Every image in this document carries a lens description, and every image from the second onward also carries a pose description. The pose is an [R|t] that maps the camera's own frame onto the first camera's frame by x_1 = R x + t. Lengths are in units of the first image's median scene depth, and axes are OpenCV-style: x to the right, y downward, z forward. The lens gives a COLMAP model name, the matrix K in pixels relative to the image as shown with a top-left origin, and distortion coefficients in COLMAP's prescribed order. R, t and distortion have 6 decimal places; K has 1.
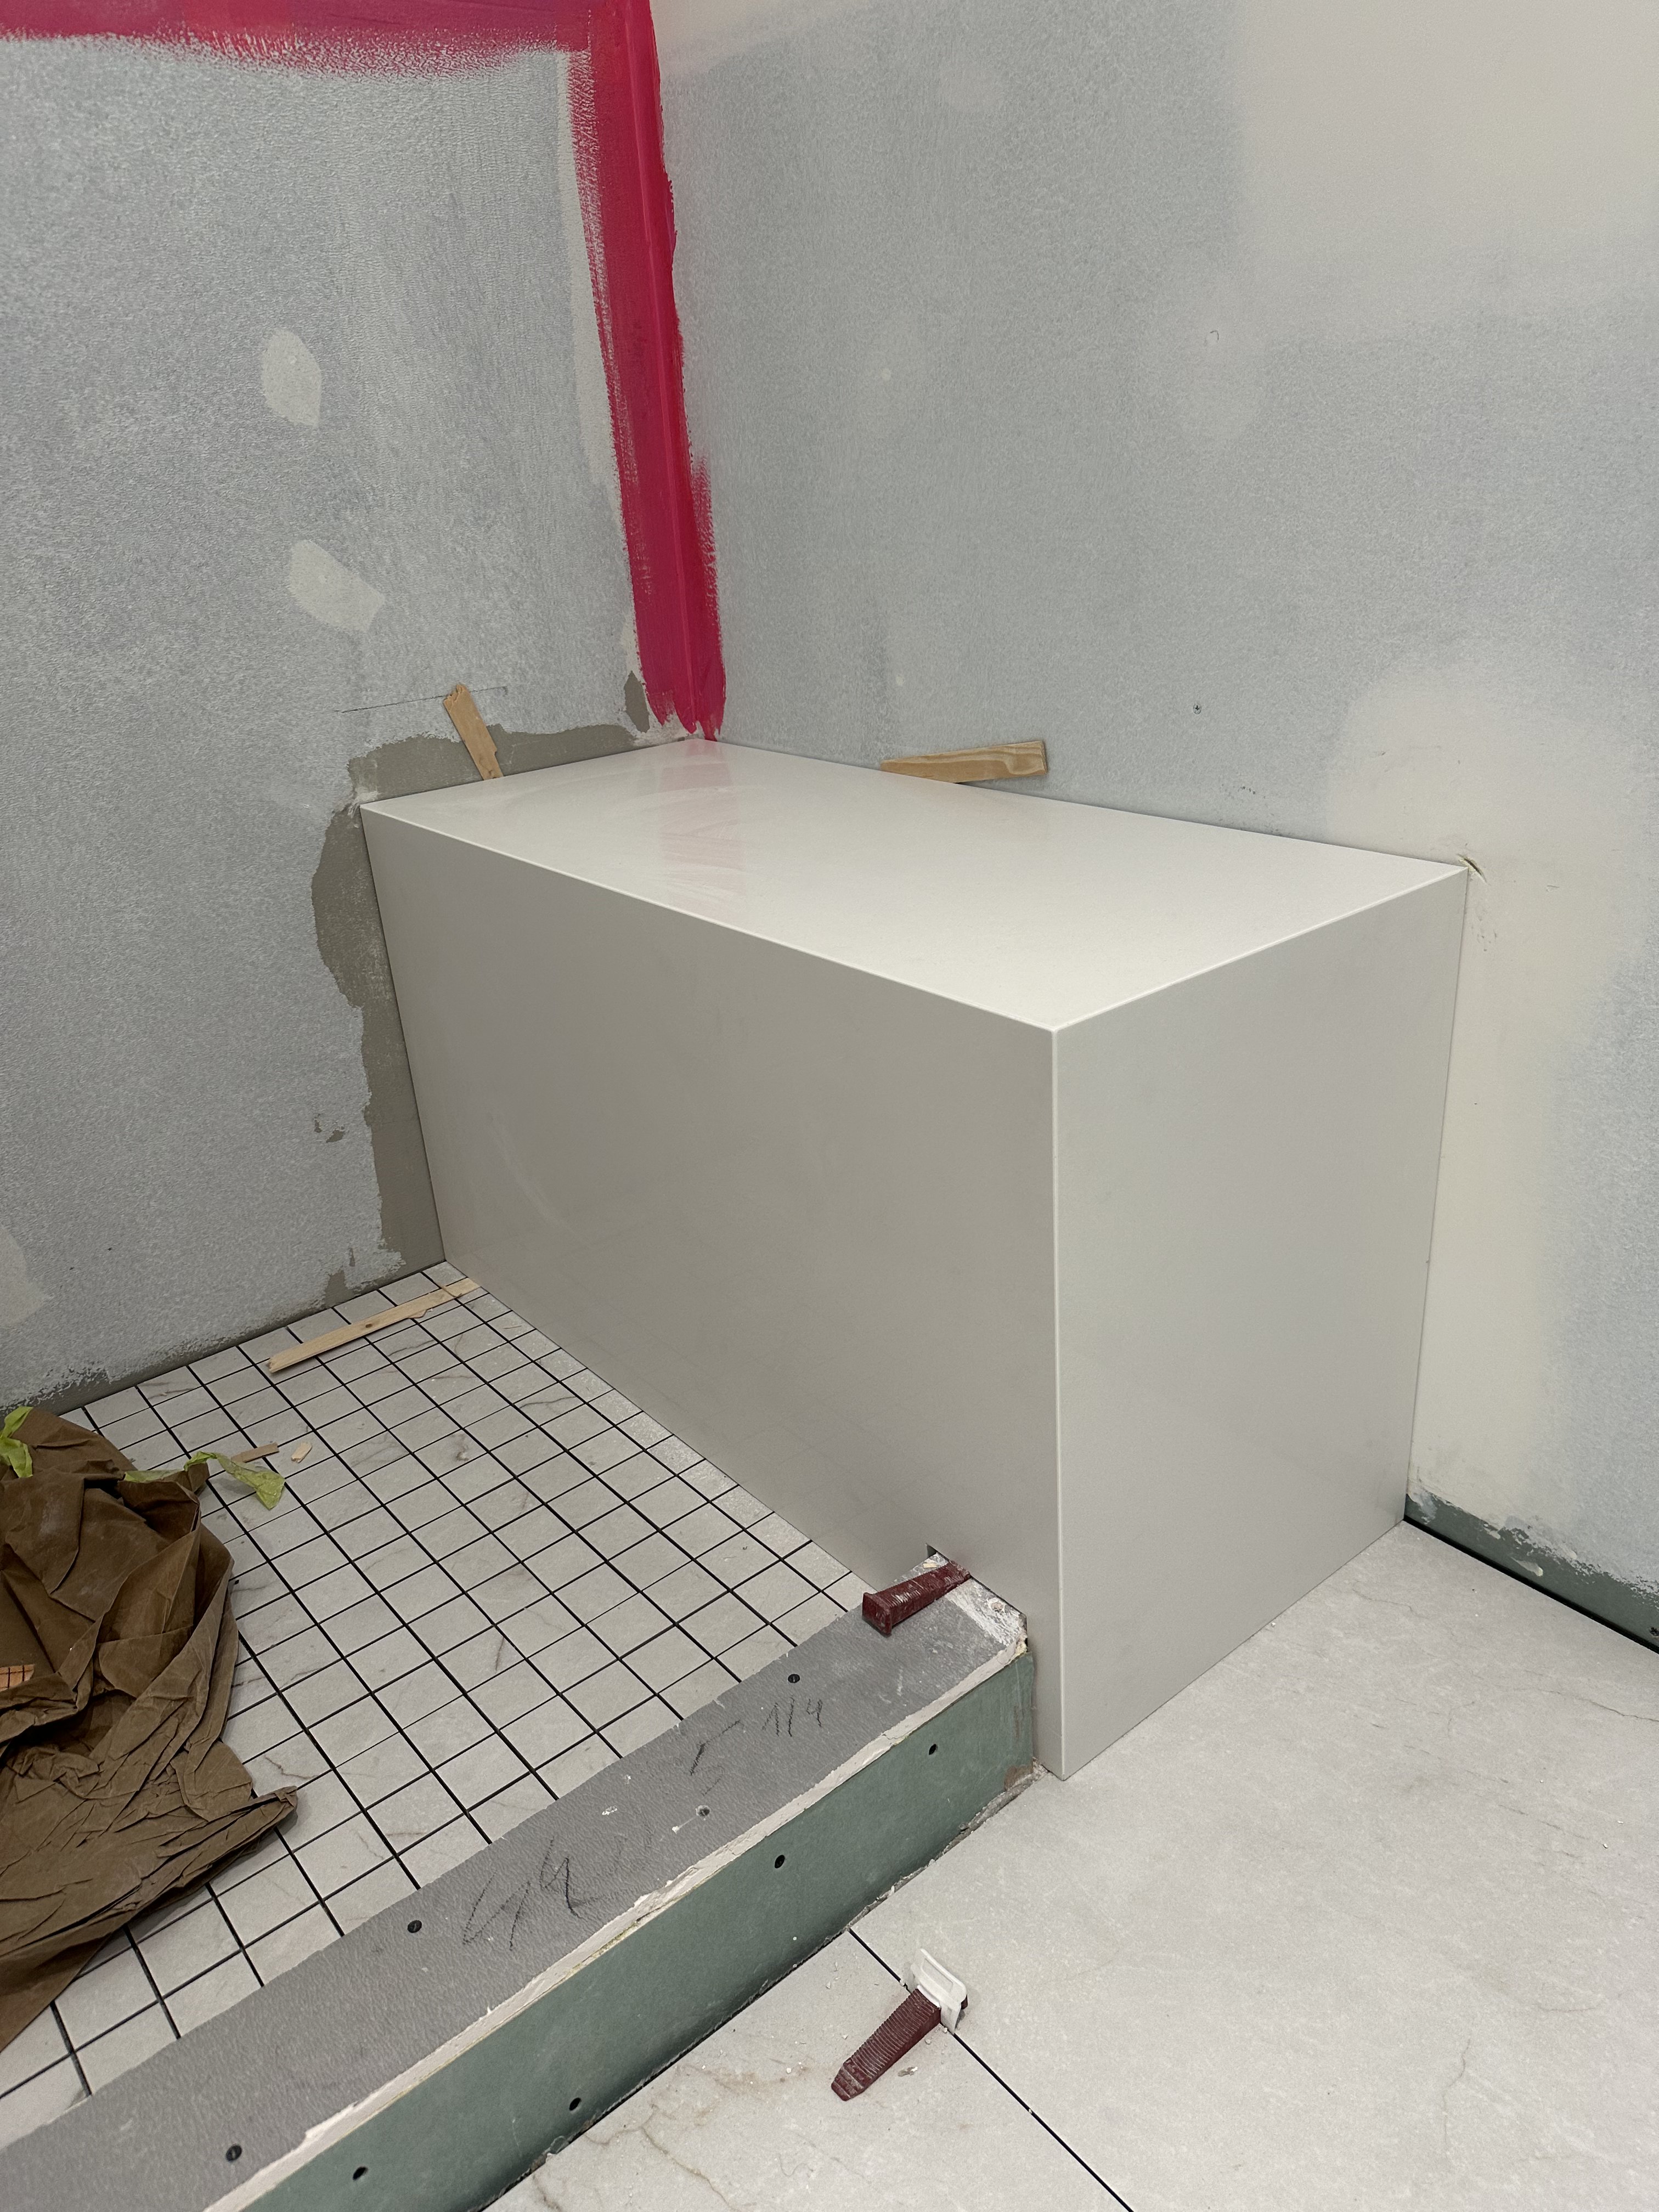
lens RADIAL K [[1541.1, 0, 836.9], [0, 1541.1, 1111.2], [0, 0, 1]] dist [0.042017, -0.065855]
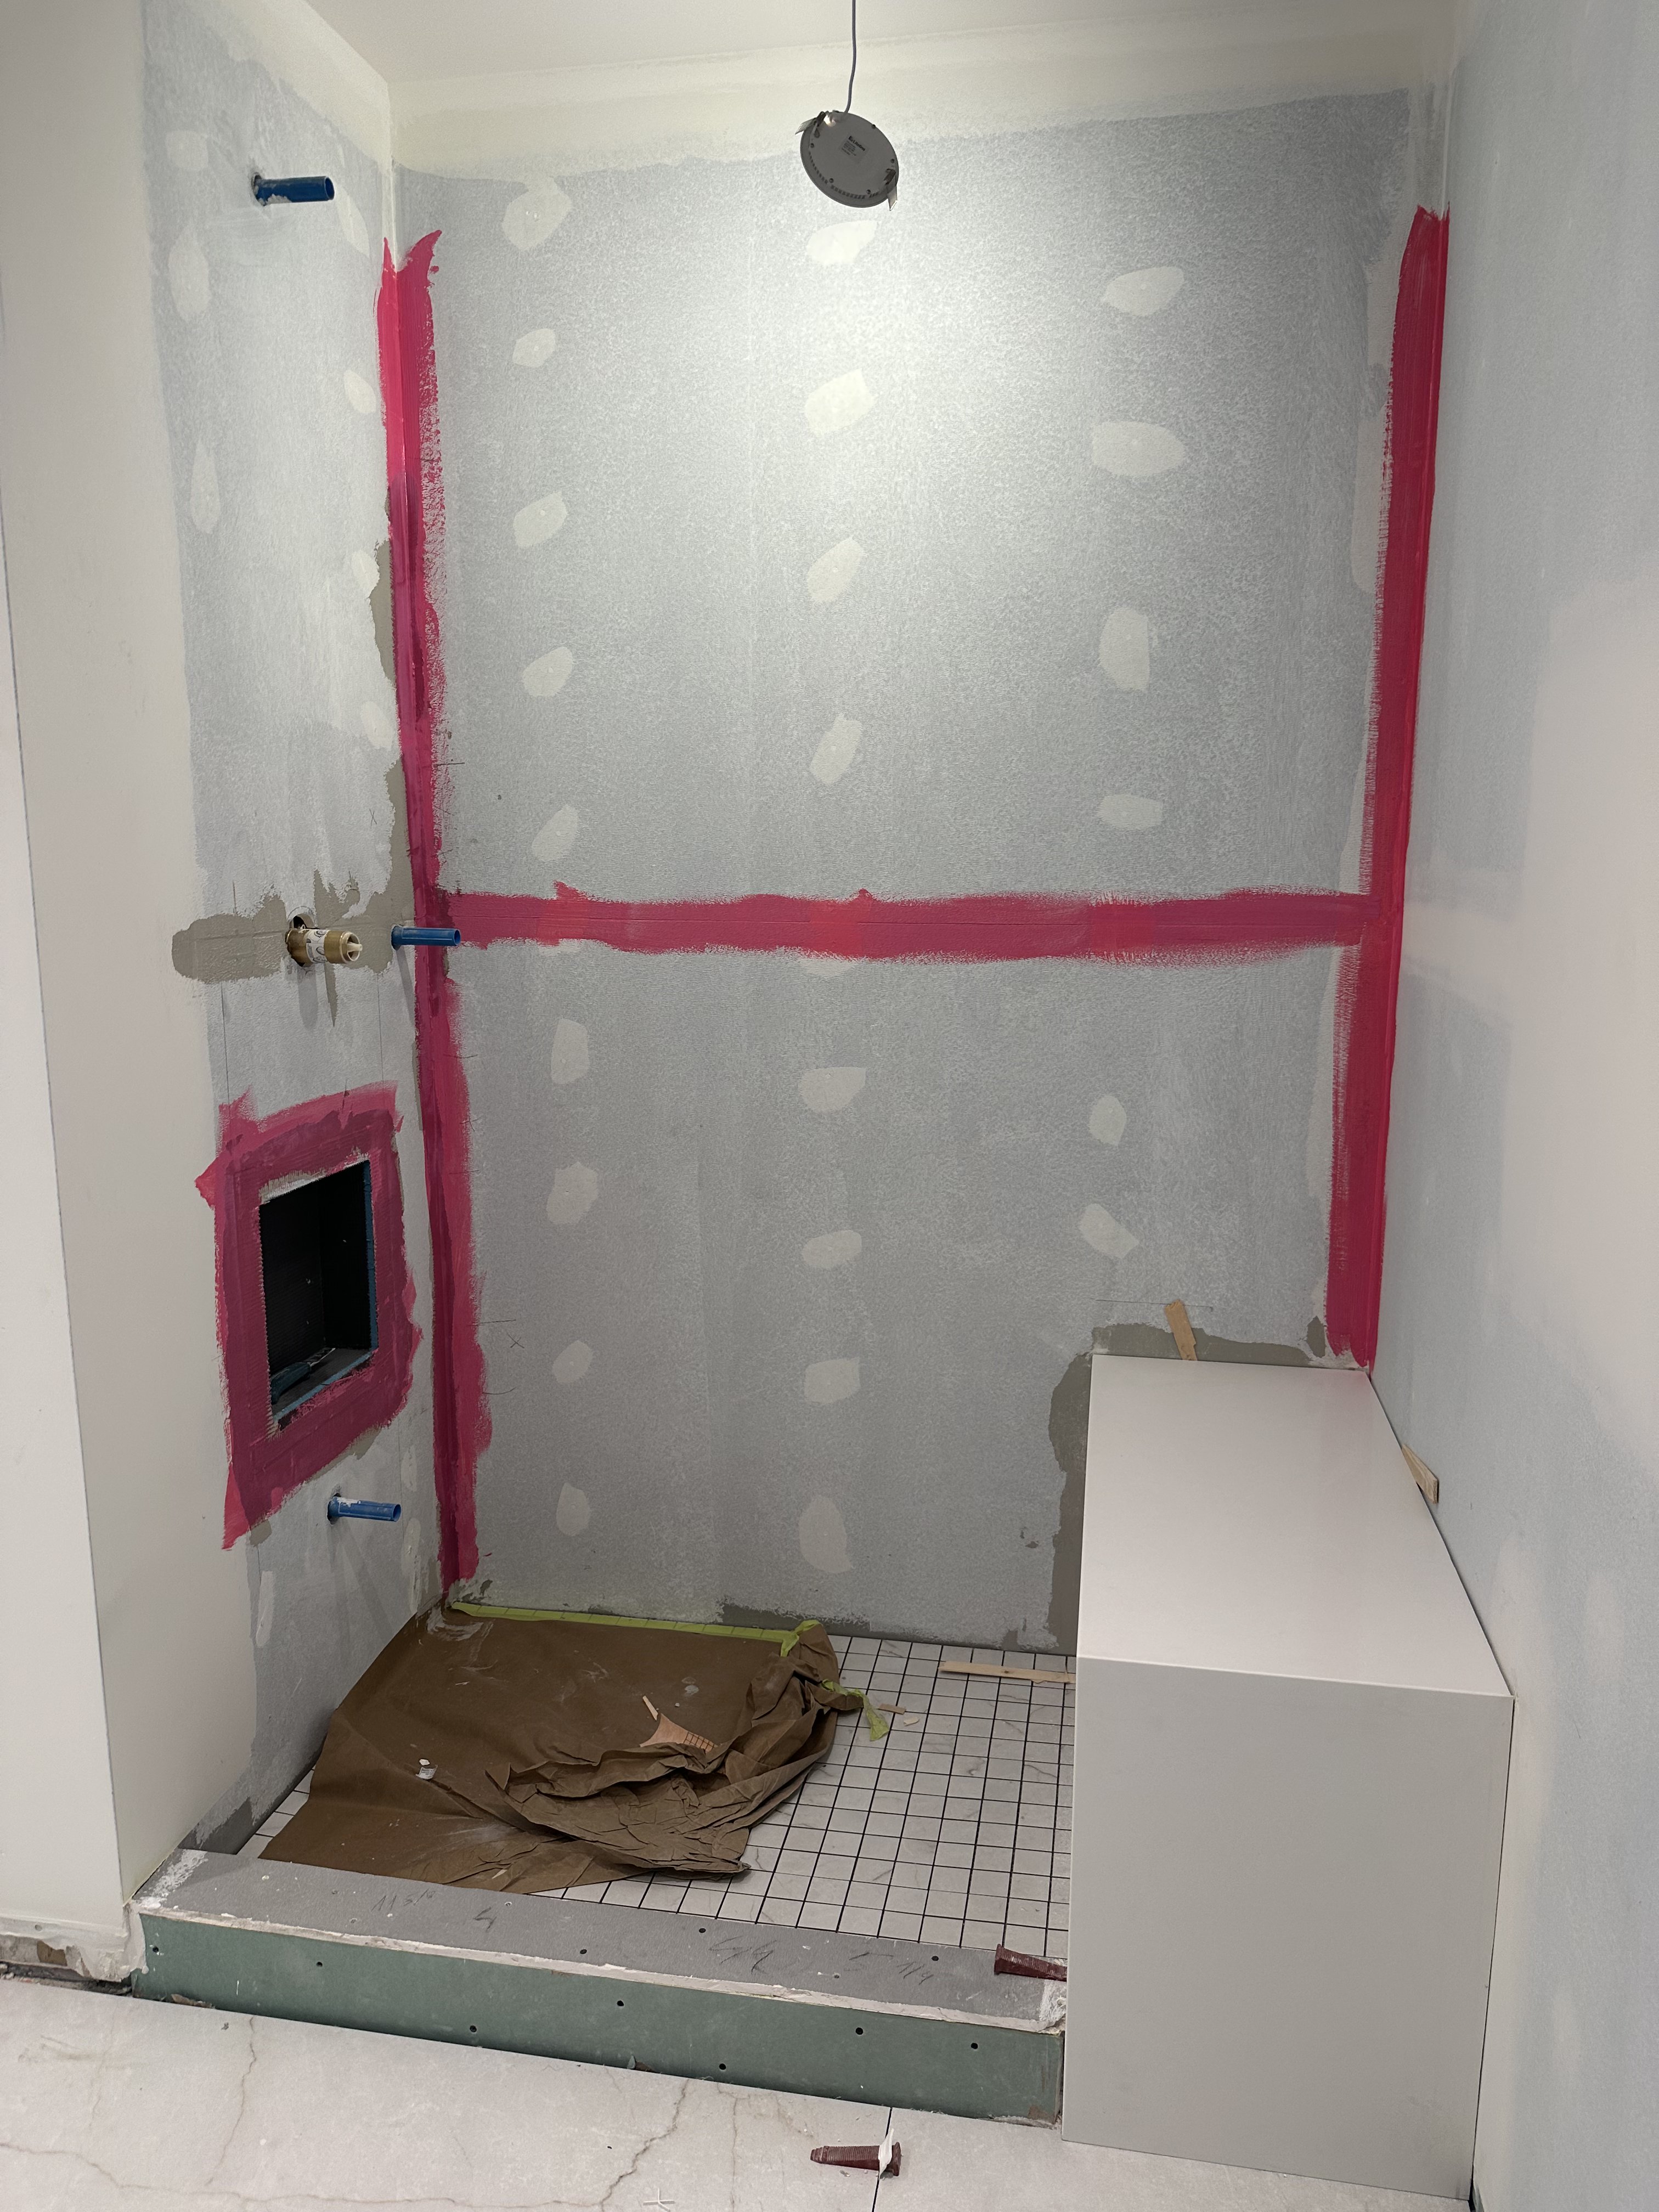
lens RADIAL K [[1550.0, 0, 826.2], [0, 1550.0, 1104.3], [0, 0, 1]] dist [0.017335, -0.033489]
pose [[0.647969, 0.194666, -0.736370, 0.665150], [-0.351656, 0.934039, -0.062519, -0.250275], [0.675628, 0.299460, 0.673684, -0.357356]]
